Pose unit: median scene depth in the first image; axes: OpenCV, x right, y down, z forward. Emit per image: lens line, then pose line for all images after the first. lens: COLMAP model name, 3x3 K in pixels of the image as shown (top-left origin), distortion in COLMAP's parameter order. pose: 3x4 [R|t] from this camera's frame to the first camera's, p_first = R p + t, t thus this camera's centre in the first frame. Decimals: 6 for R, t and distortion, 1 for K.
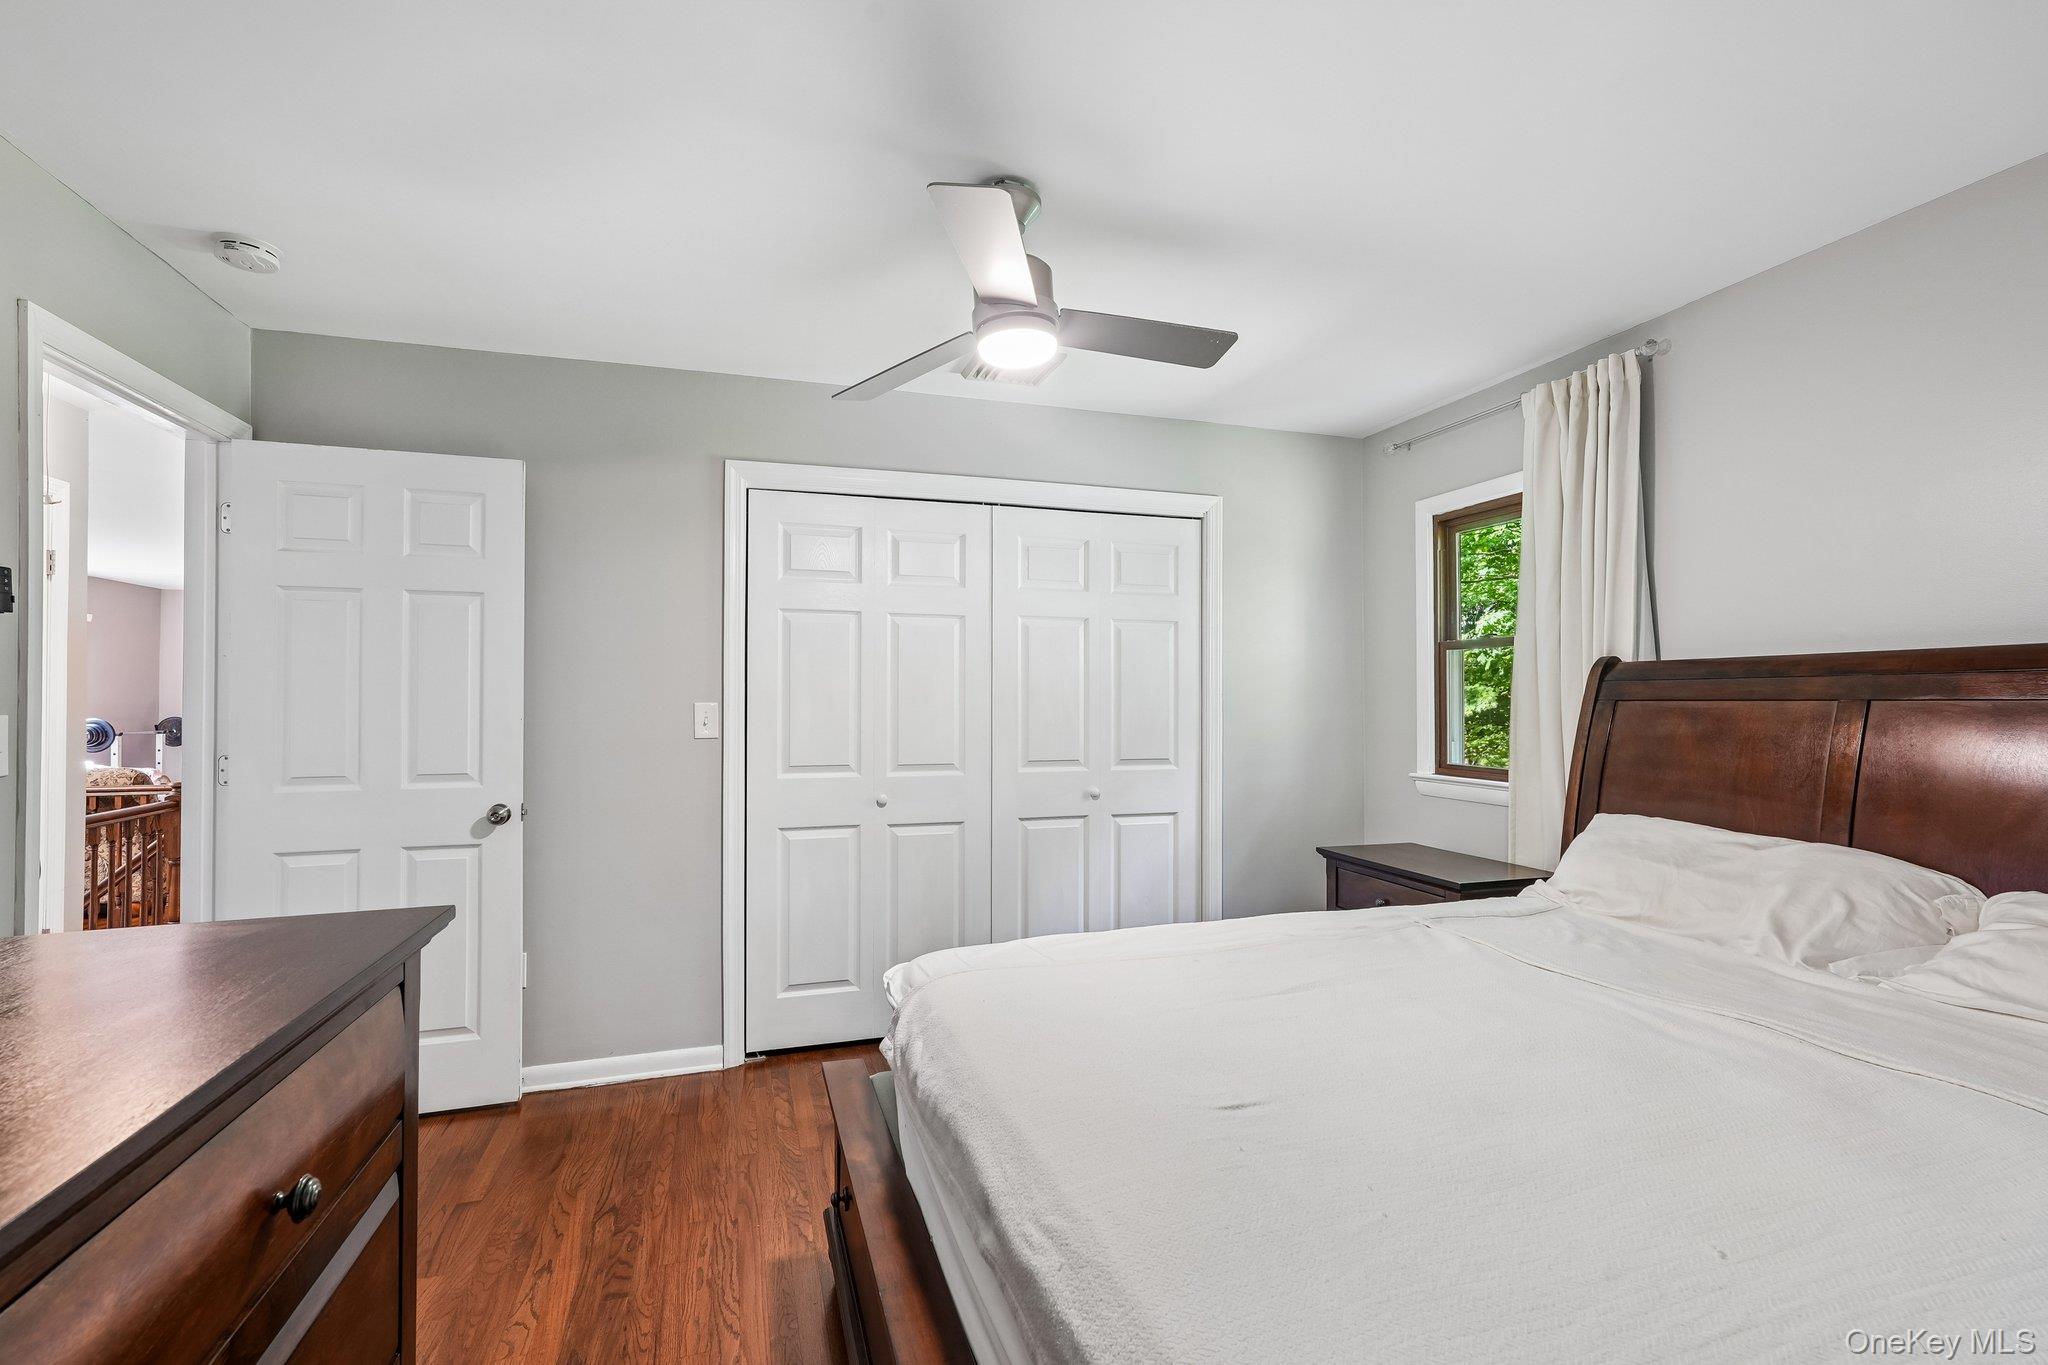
lens RADIAL K [[918.6, 0, 1021.0], [0, 918.6, 688.2], [0, 0, 1]] dist [-0.001438, 0.000462]
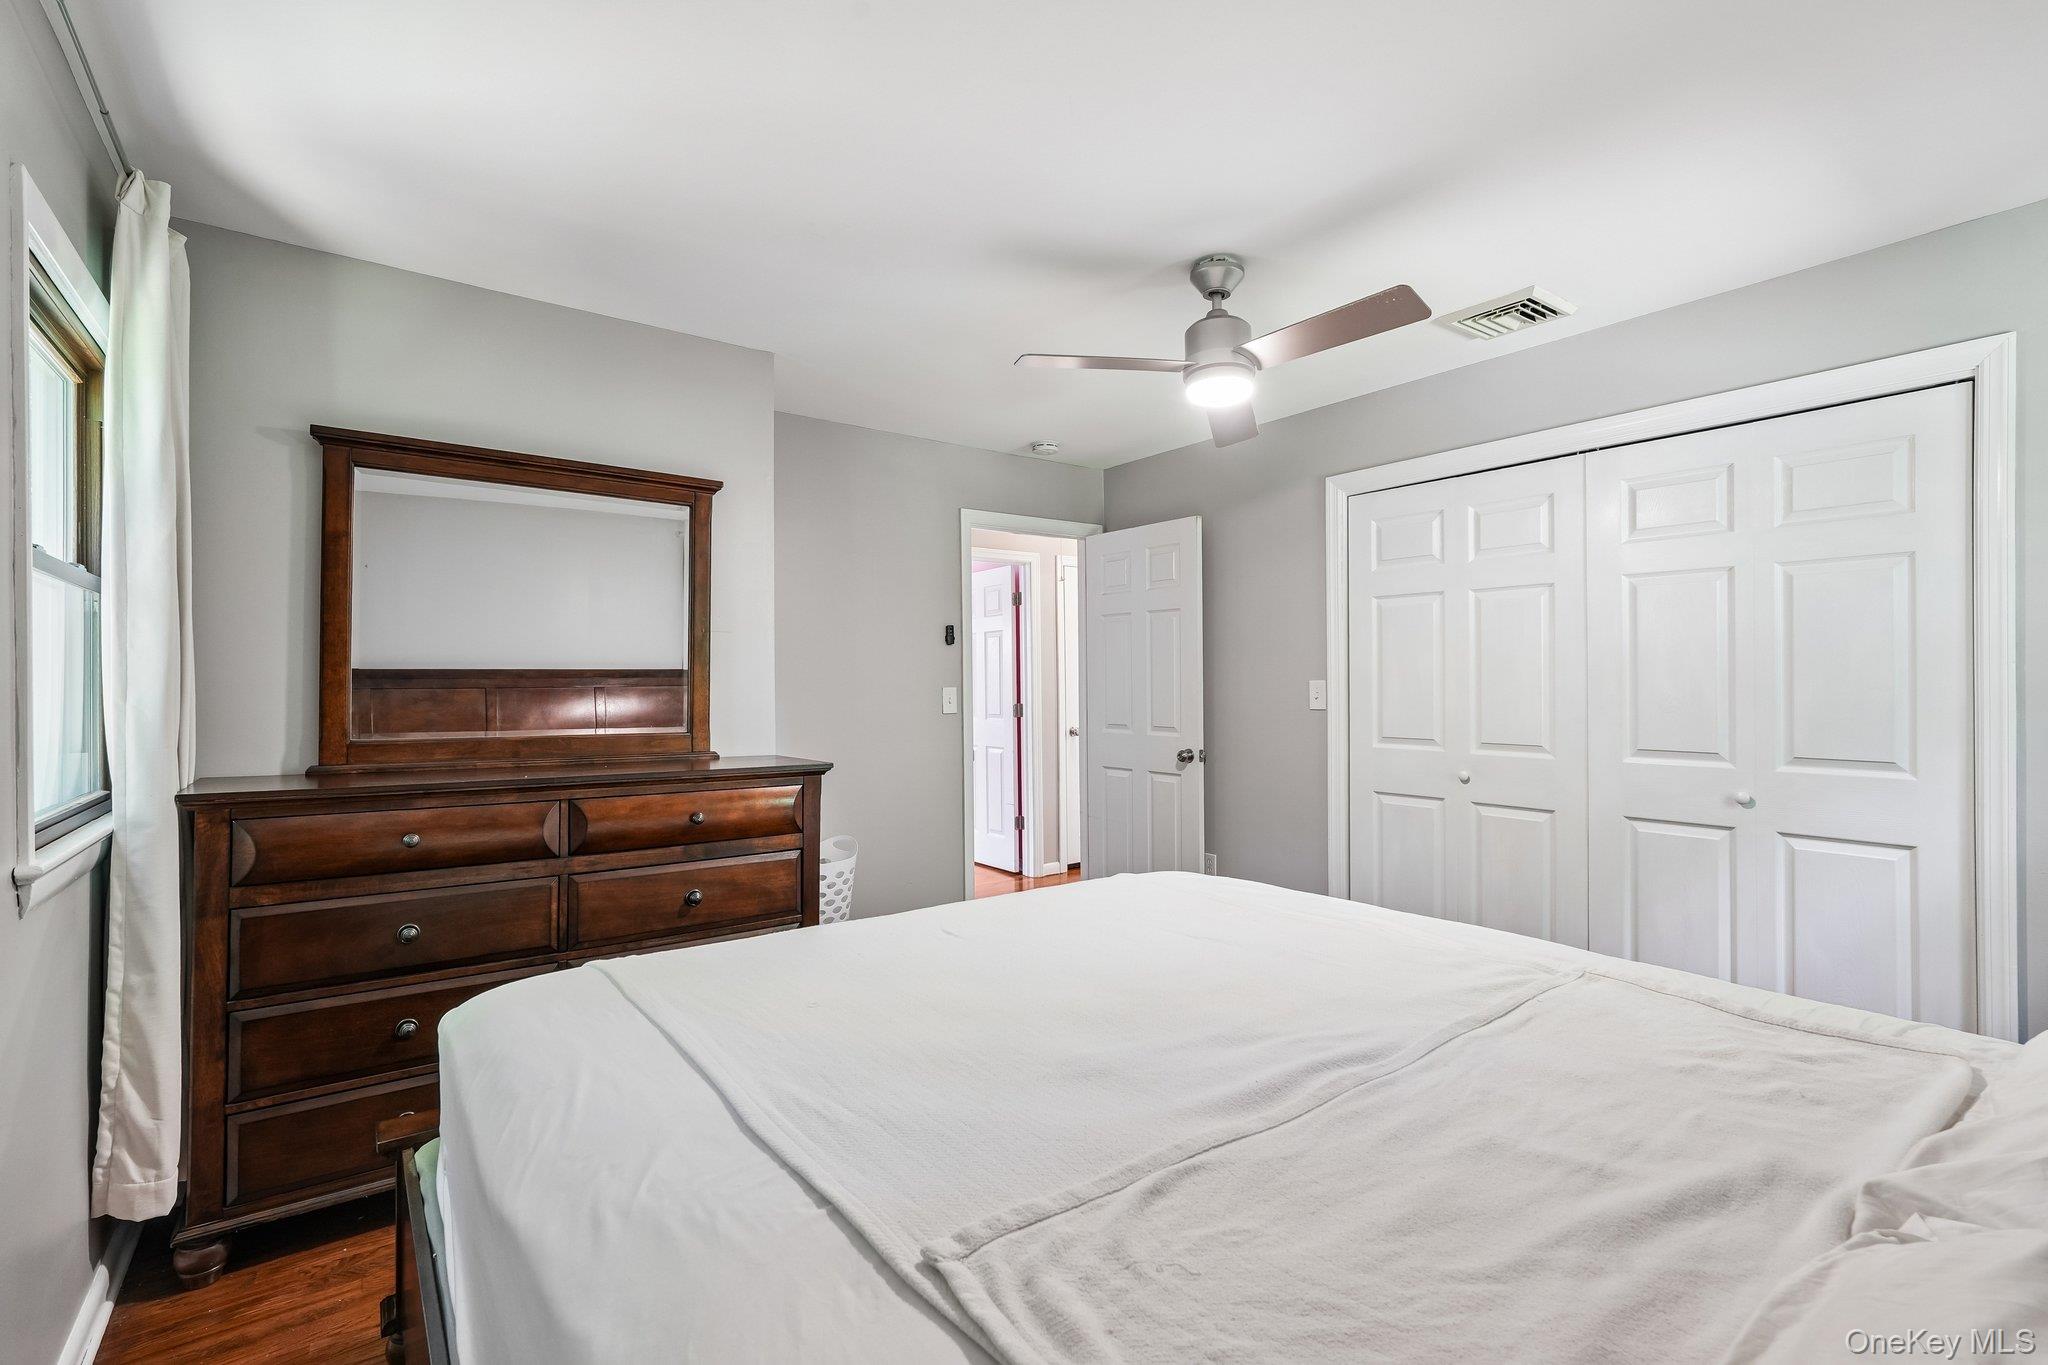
lens RADIAL K [[918.6, 0, 1021.0], [0, 918.6, 688.2], [0, 0, 1]] dist [-0.001438, 0.000462]
pose [[0.328323, 0.004055, -0.944557, 0.620833], [0.018506, 0.999771, 0.010724, 0.004915], [0.944384, -0.021001, 0.328172, 0.207015]]
